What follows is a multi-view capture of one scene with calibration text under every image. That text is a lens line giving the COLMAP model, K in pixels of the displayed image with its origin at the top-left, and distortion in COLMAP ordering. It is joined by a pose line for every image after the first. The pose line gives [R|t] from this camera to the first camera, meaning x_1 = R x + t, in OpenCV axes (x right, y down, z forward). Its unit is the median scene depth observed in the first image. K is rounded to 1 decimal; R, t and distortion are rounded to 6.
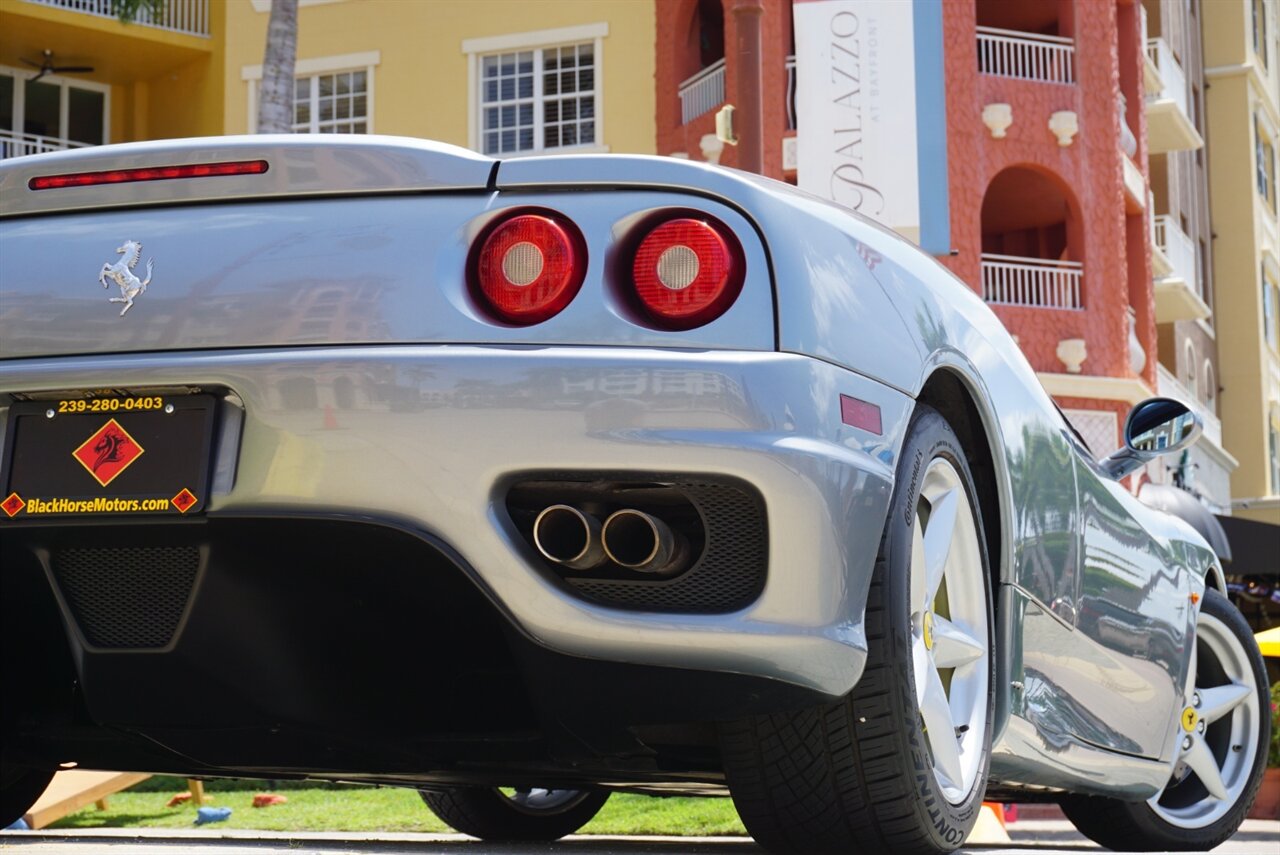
lens RADIAL K [[2608.0, 0, 625.2], [0, 2608.0, 404.5], [0, 0, 1]] dist [-0.007379, 0.319053]
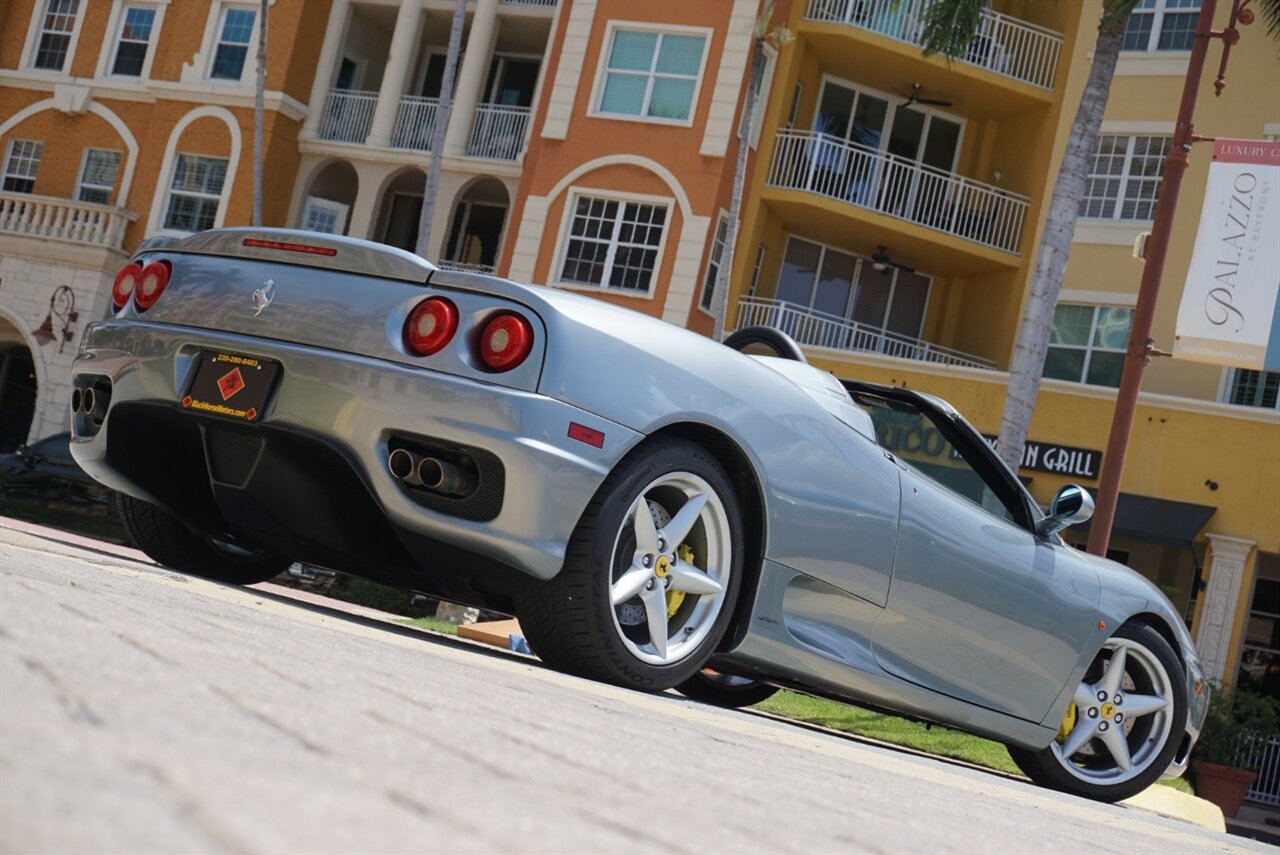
lens RADIAL K [[2300.2, 0, 633.0], [0, 2300.2, 430.4], [0, 0, 1]] dist [-0.001440, 0.111763]
pose [[0.924279, 0.183050, -0.334965, 0.649686], [-0.178009, 0.982954, 0.045974, -0.078274], [0.337671, 0.017134, 0.941108, -0.518605]]
